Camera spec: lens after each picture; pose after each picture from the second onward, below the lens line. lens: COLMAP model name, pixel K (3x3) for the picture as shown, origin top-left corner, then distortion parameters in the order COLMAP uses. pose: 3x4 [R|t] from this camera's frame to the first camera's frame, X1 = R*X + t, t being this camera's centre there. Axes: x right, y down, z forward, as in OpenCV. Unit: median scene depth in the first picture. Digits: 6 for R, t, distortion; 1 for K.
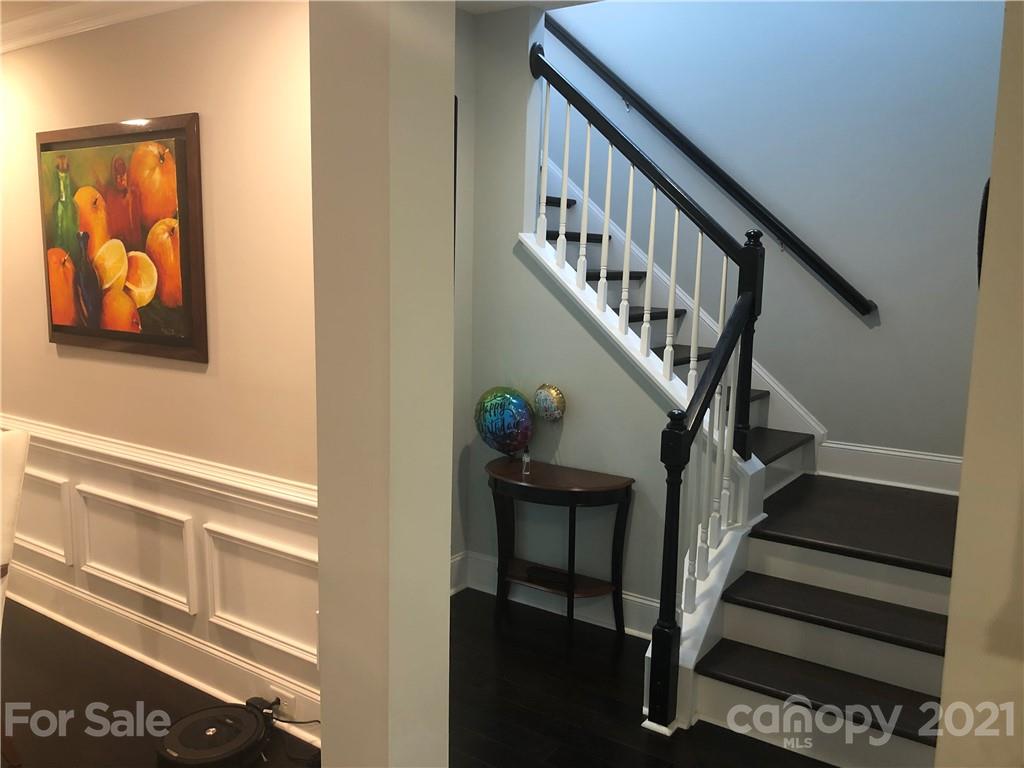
lens RADIAL K [[834.9, 0, 504.5], [0, 834.9, 380.9], [0, 0, 1]] dist [0.011916, 0.009189]
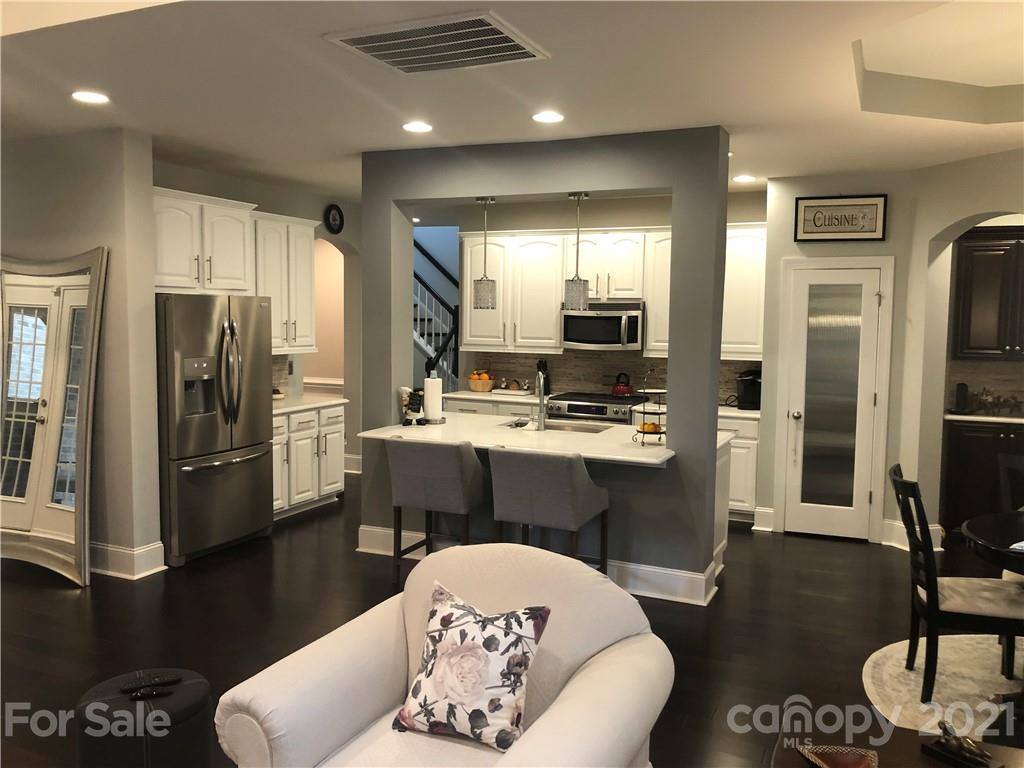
lens RADIAL K [[836.0, 0, 510.1], [0, 836.0, 379.4], [0, 0, 1]] dist [0.129877, -0.284708]
pose [[0.984549, -0.014712, 0.174489, -0.066443], [0.026095, 0.997665, -0.063119, 0.307628], [-0.173153, 0.066697, 0.982634, -2.139765]]
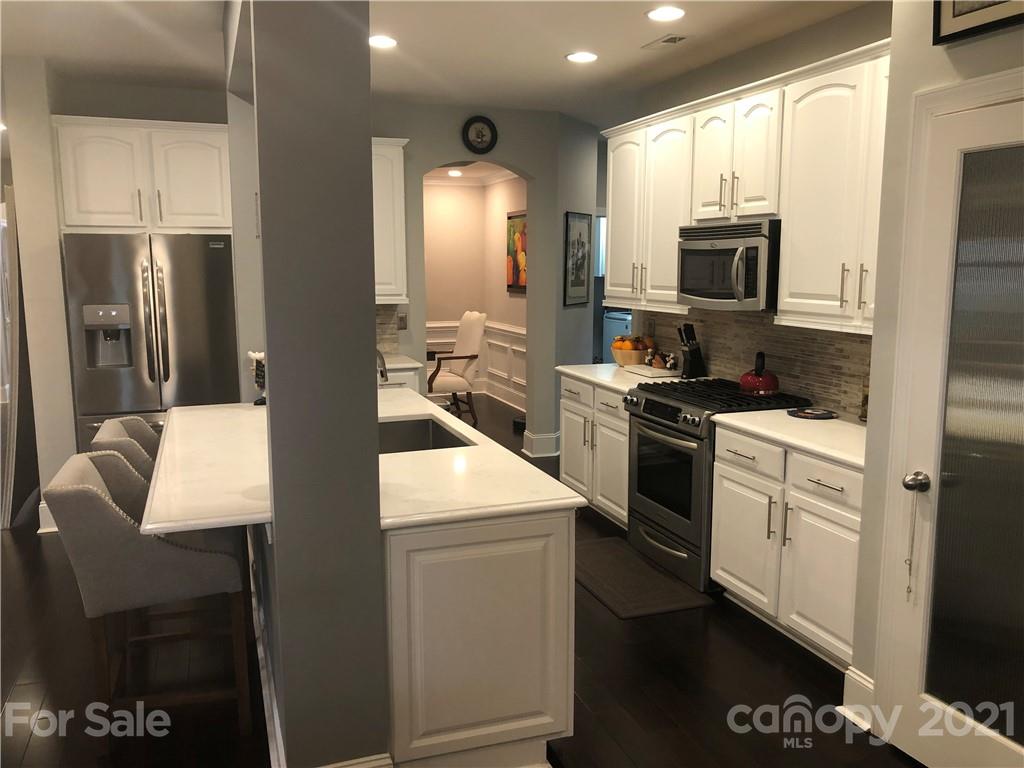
lens RADIAL K [[837.9, 0, 518.3], [0, 837.9, 382.7], [0, 0, 1]] dist [0.026051, -0.014995]
pose [[0.815839, 0.067087, -0.574374, 1.077486], [-0.070254, 0.997389, 0.016708, 0.204148], [0.573995, 0.026721, 0.818422, -1.188992]]
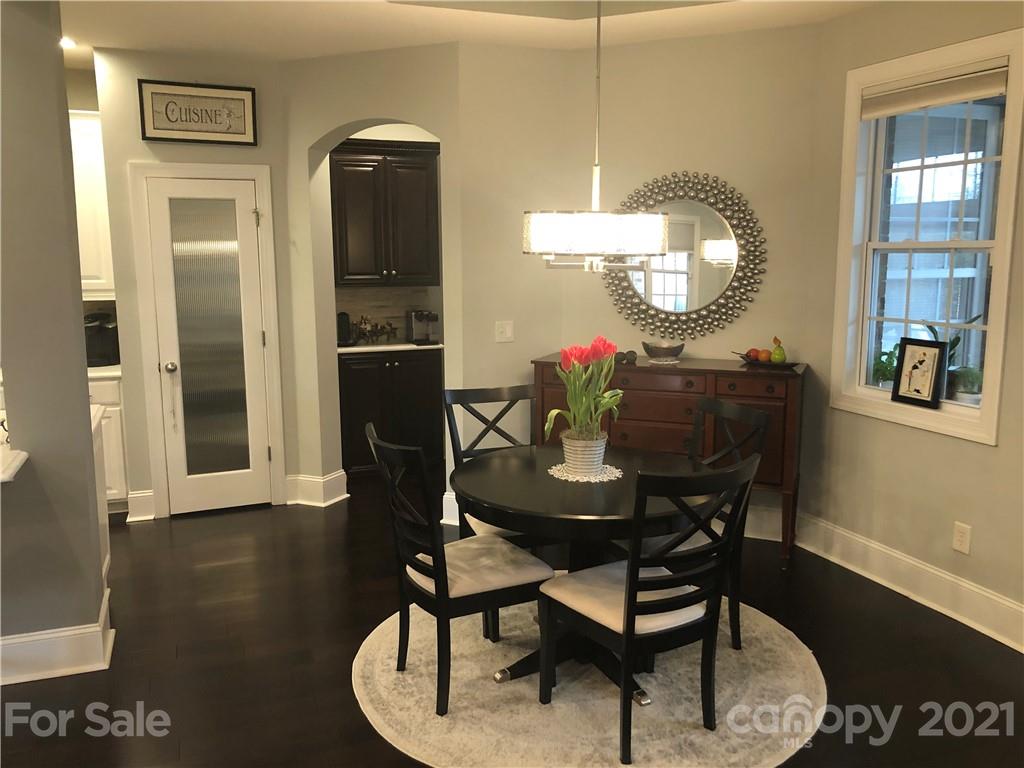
lens RADIAL K [[834.9, 0, 504.5], [0, 834.9, 380.9], [0, 0, 1]] dist [0.011916, 0.009189]
pose [[0.561341, -0.141052, 0.815476, 0.027798], [0.130520, 0.988126, 0.081070, 0.264109], [-0.817228, 0.060928, 0.573085, -1.682549]]
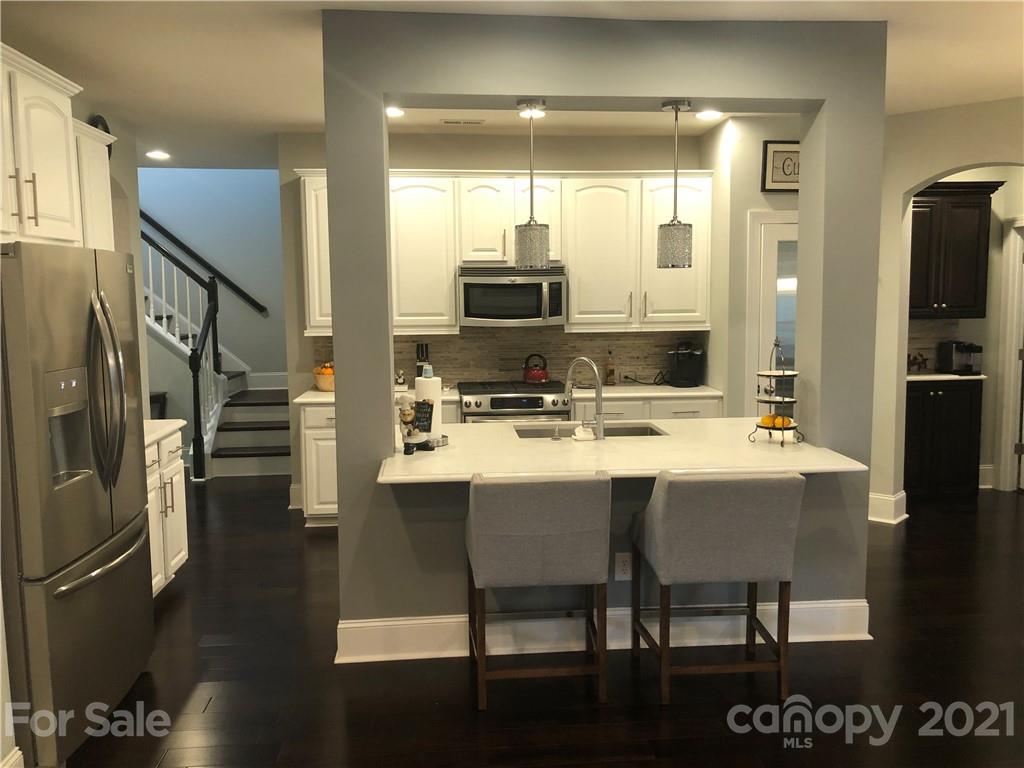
lens RADIAL K [[836.0, 0, 510.1], [0, 836.0, 379.4], [0, 0, 1]] dist [0.129877, -0.284708]
pose [[0.768529, -0.088083, 0.633722, -0.583410], [0.113823, 0.993501, 0.000054, 0.202715], [-0.629609, 0.072091, 0.773561, -1.328739]]
